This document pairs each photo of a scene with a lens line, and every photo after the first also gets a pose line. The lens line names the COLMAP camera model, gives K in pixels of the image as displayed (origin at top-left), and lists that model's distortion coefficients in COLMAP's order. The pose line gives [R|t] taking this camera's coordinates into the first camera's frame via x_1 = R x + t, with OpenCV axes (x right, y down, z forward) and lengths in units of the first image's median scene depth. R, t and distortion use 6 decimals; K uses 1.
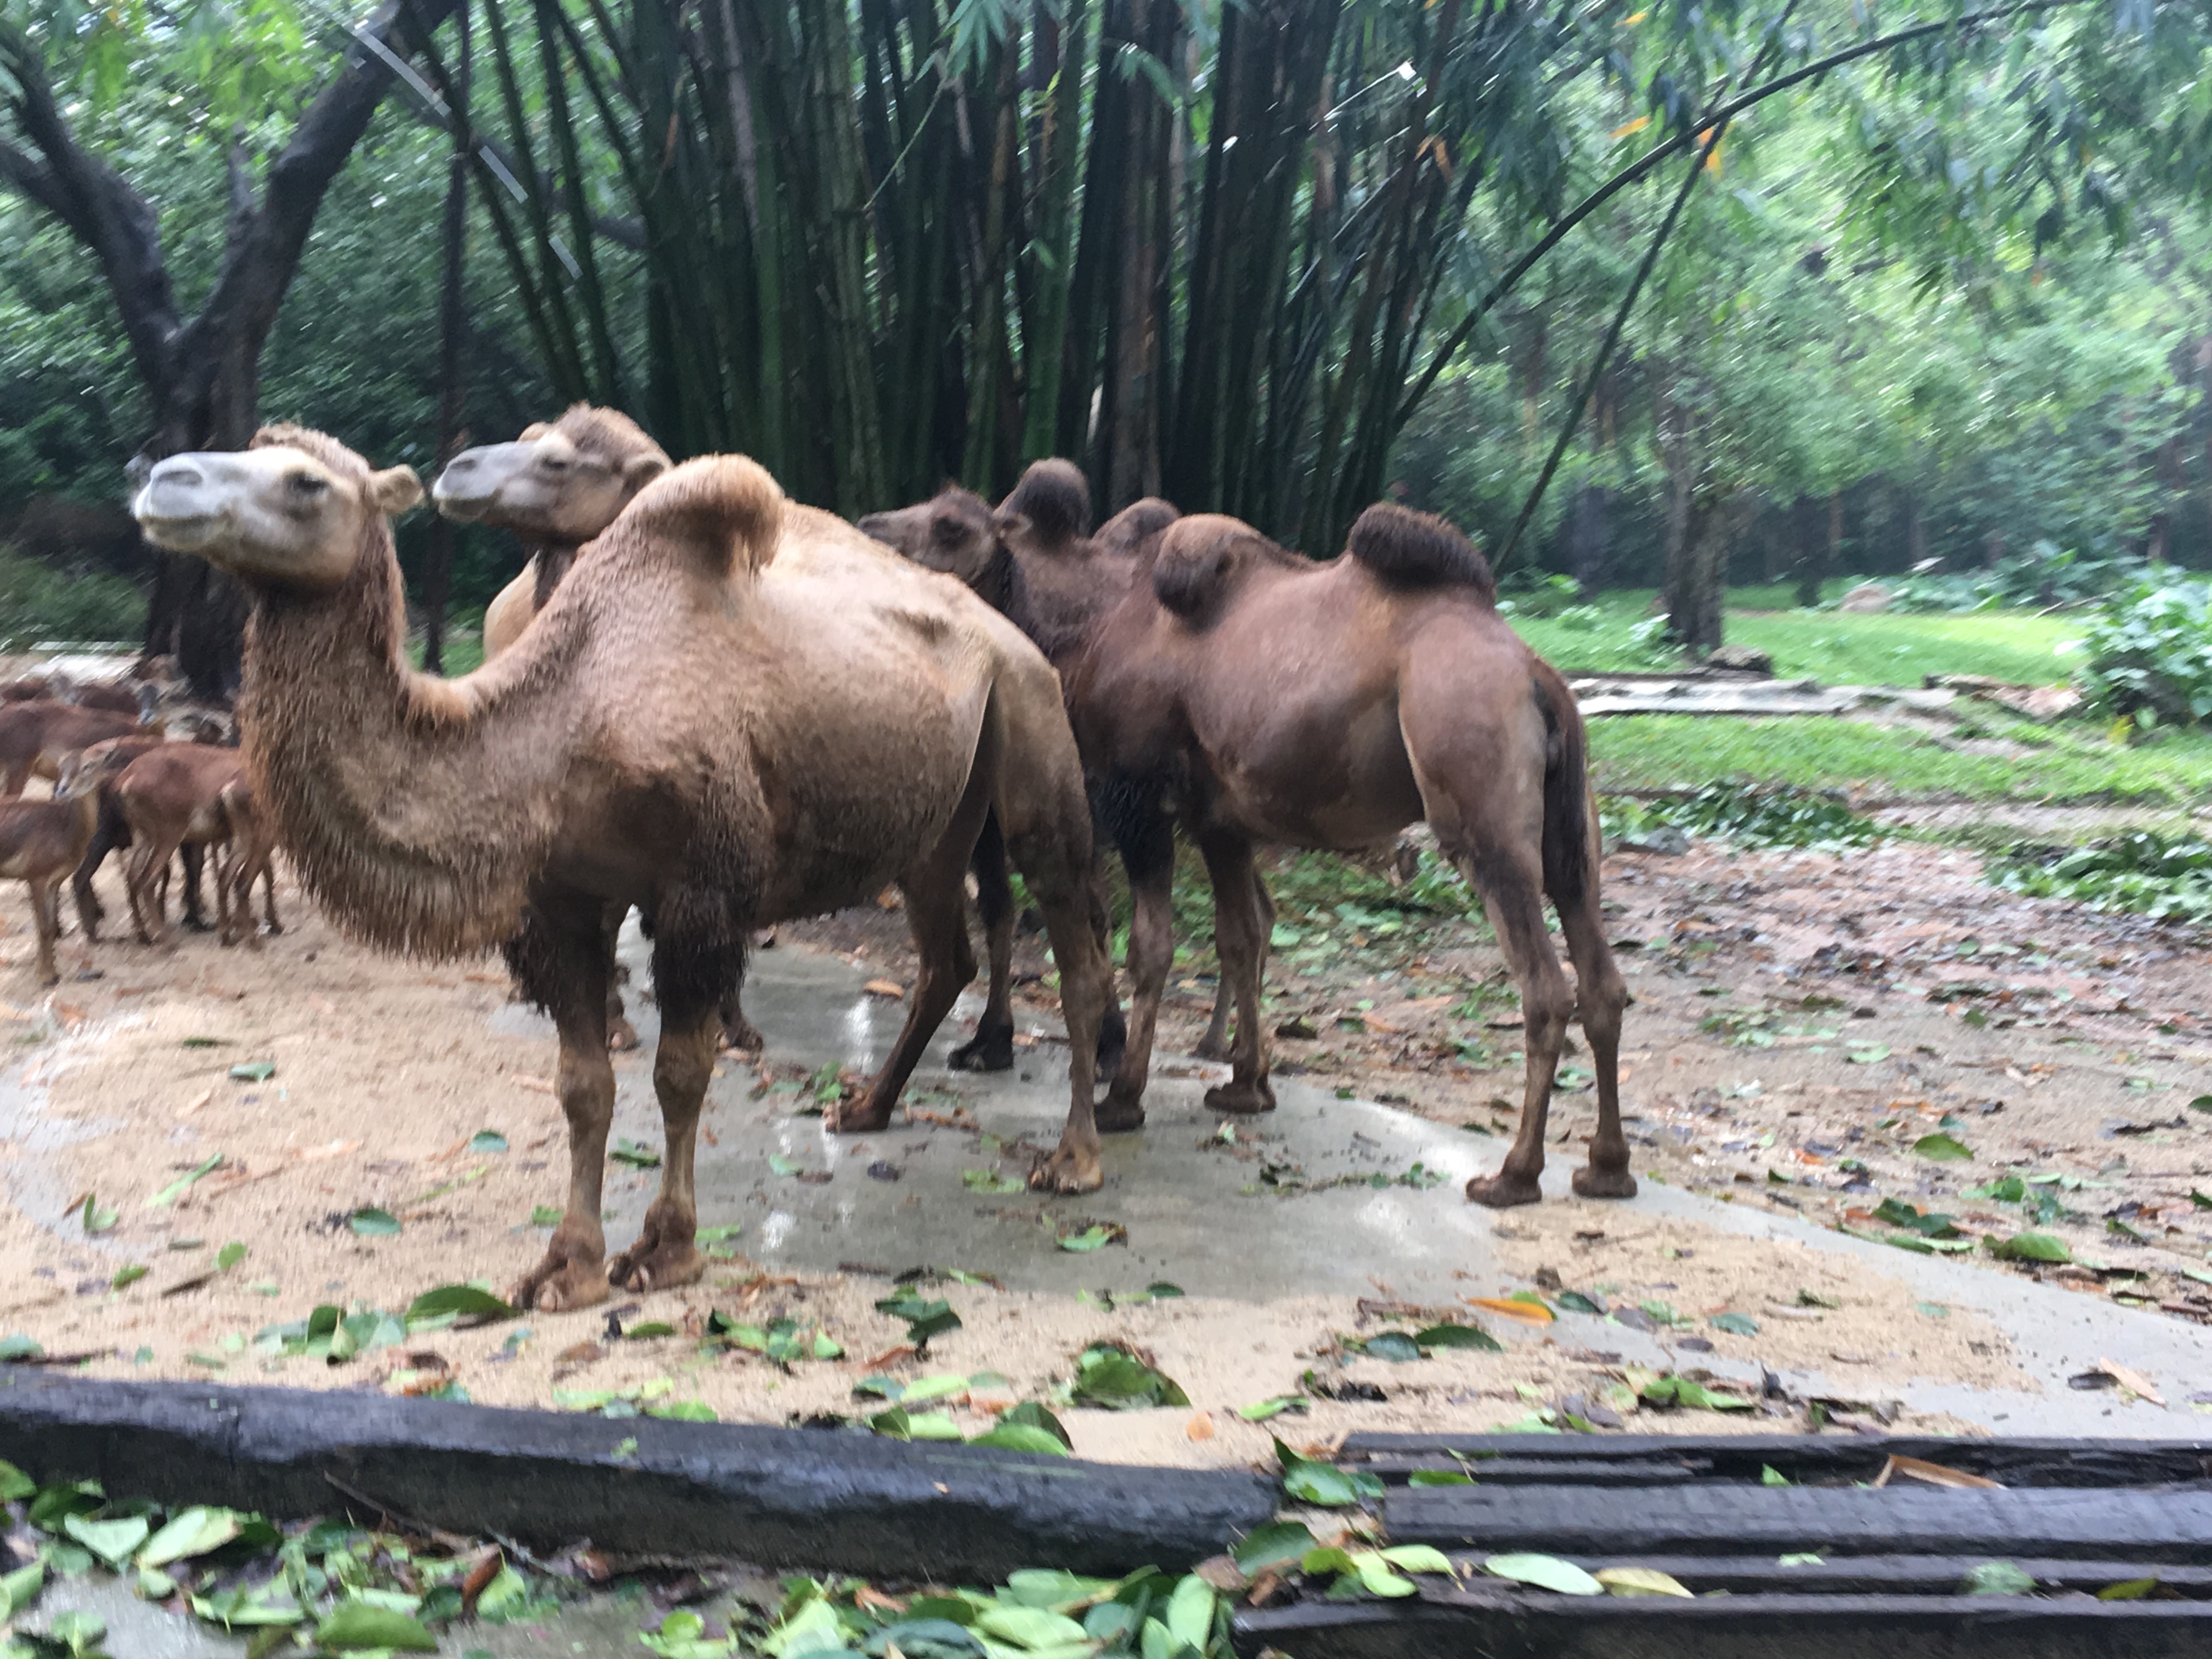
lens RADIAL K [[2850.3, 0, 1106.0], [0, 2850.3, 829.5], [0, 0, 1]] dist [0.033012, 0.044968]
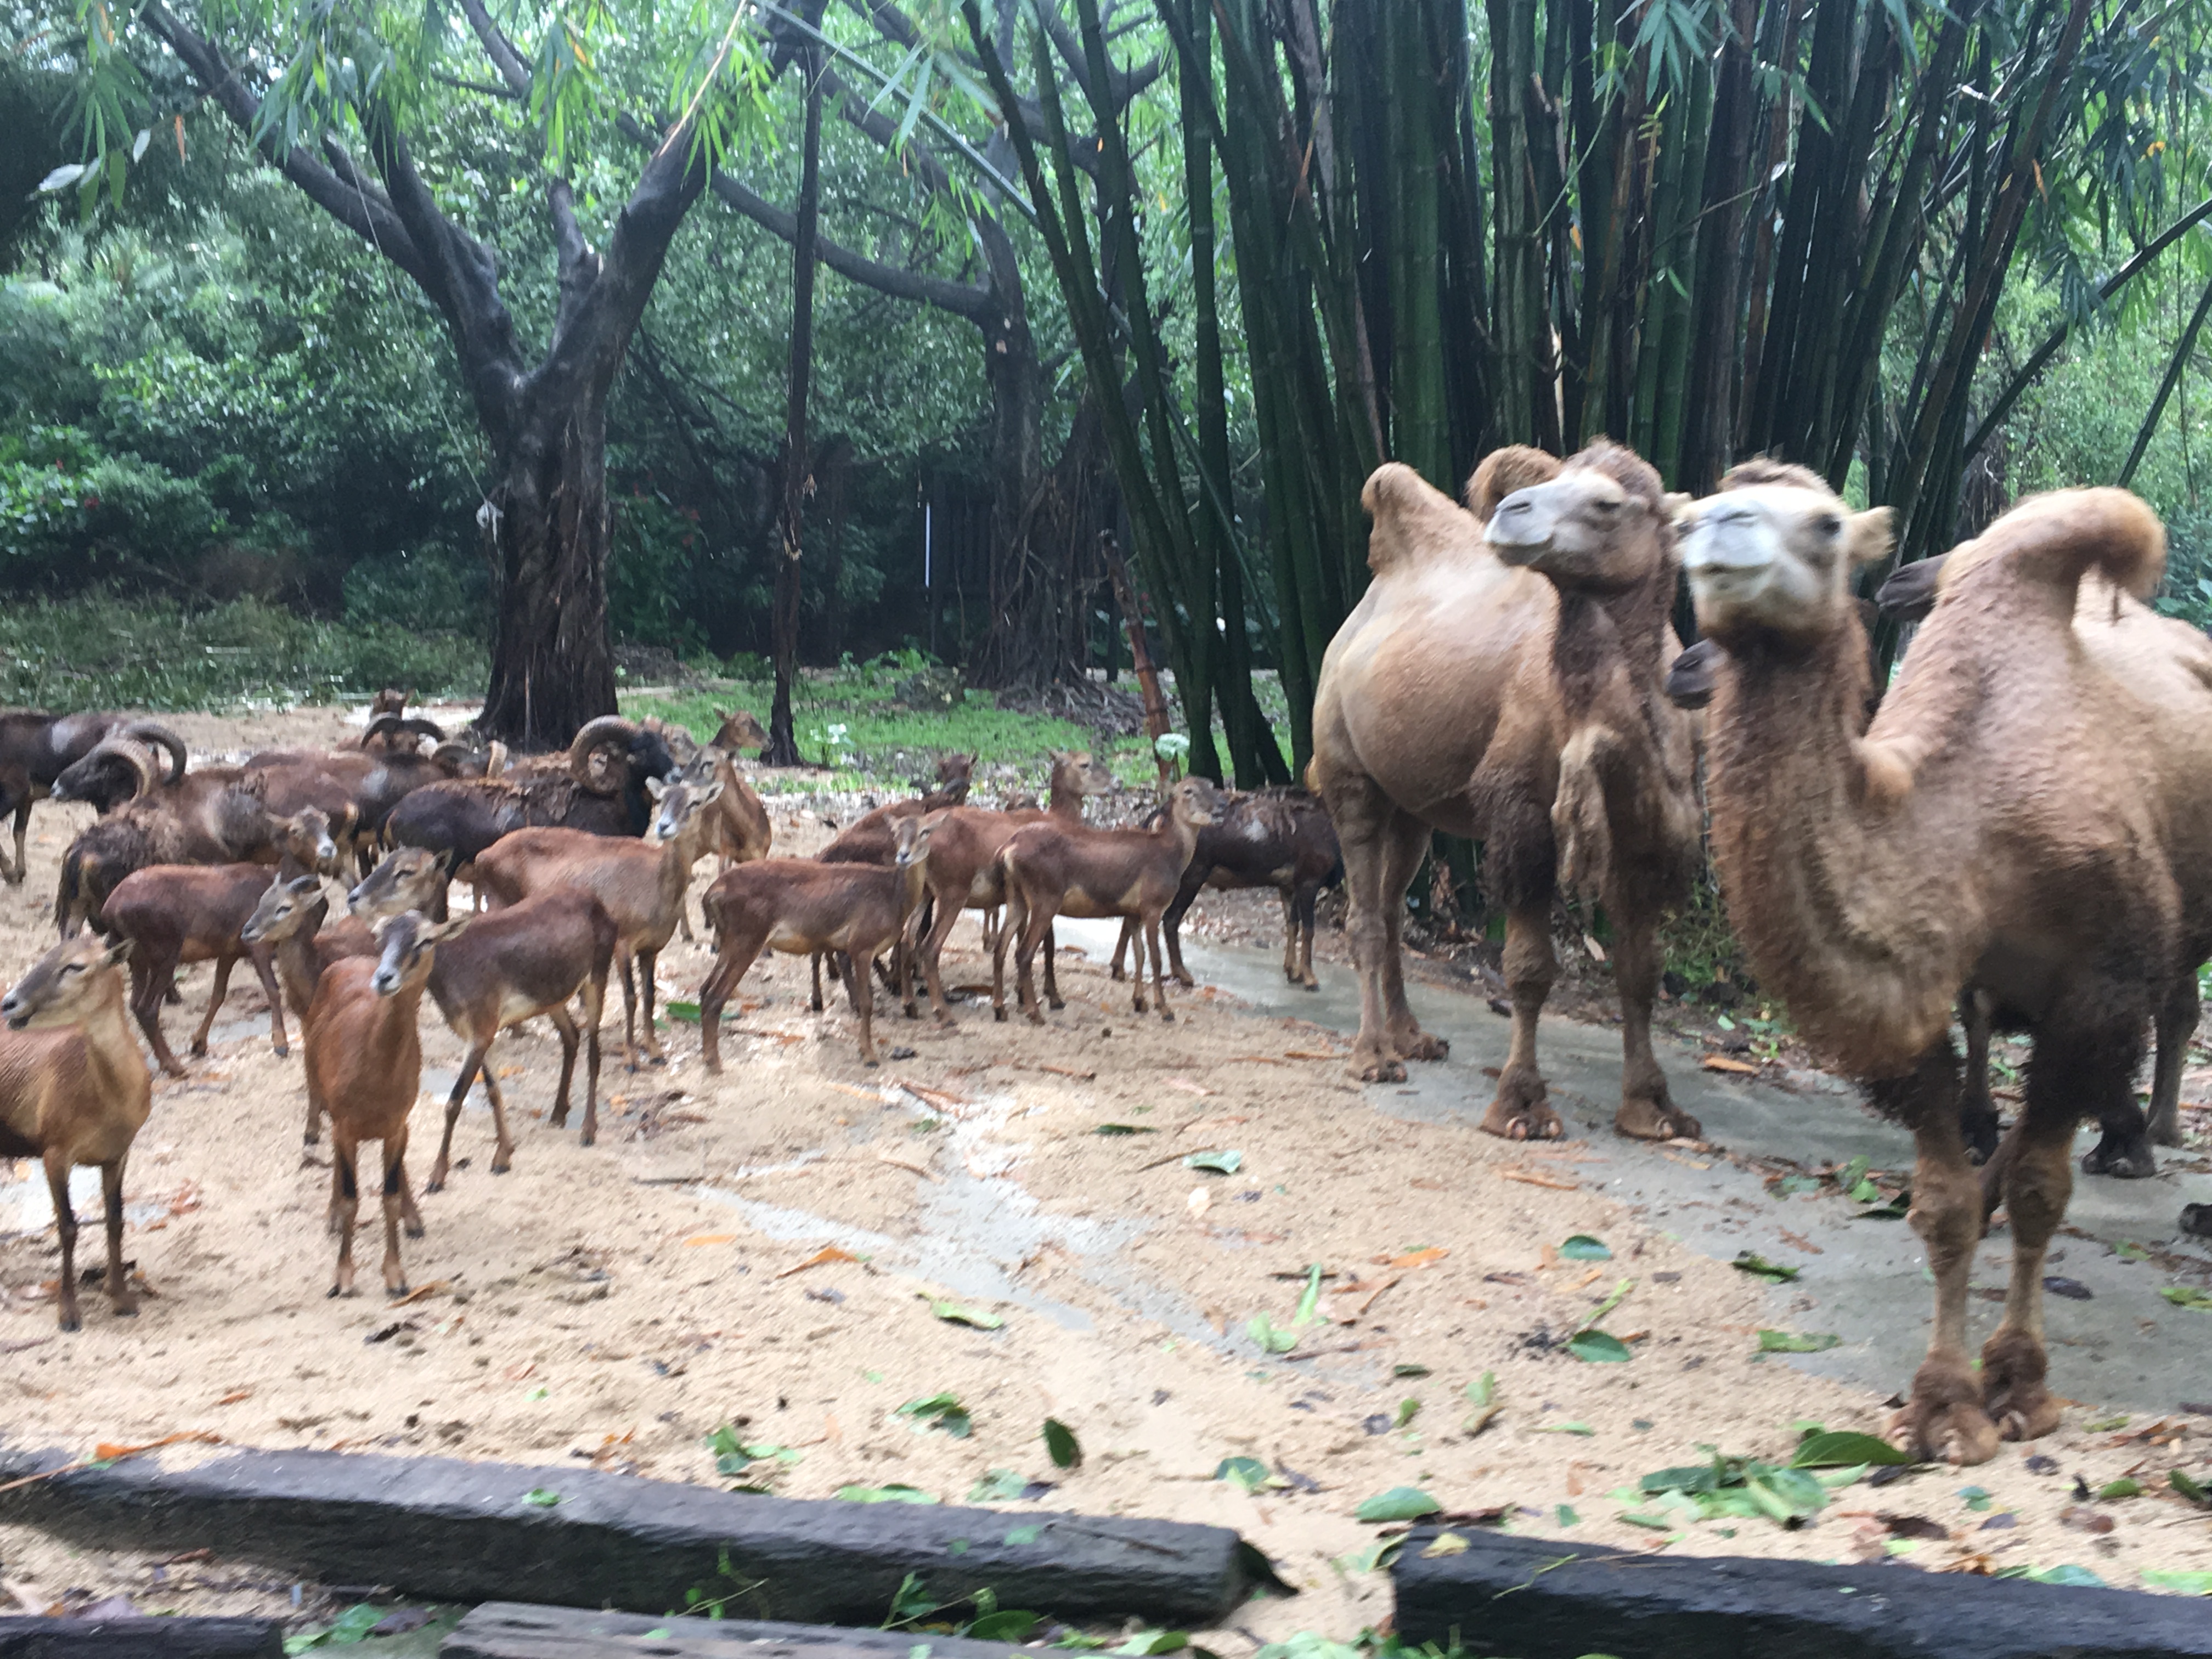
lens RADIAL K [[2819.7, 0, 1106.0], [0, 2819.7, 829.5], [0, 0, 1]] dist [0.022572, 0.622019]
pose [[0.999847, -0.004288, -0.016950, -0.428232], [0.004051, 0.999894, -0.013954, -0.014654], [0.017008, 0.013883, 0.999759, 0.113348]]
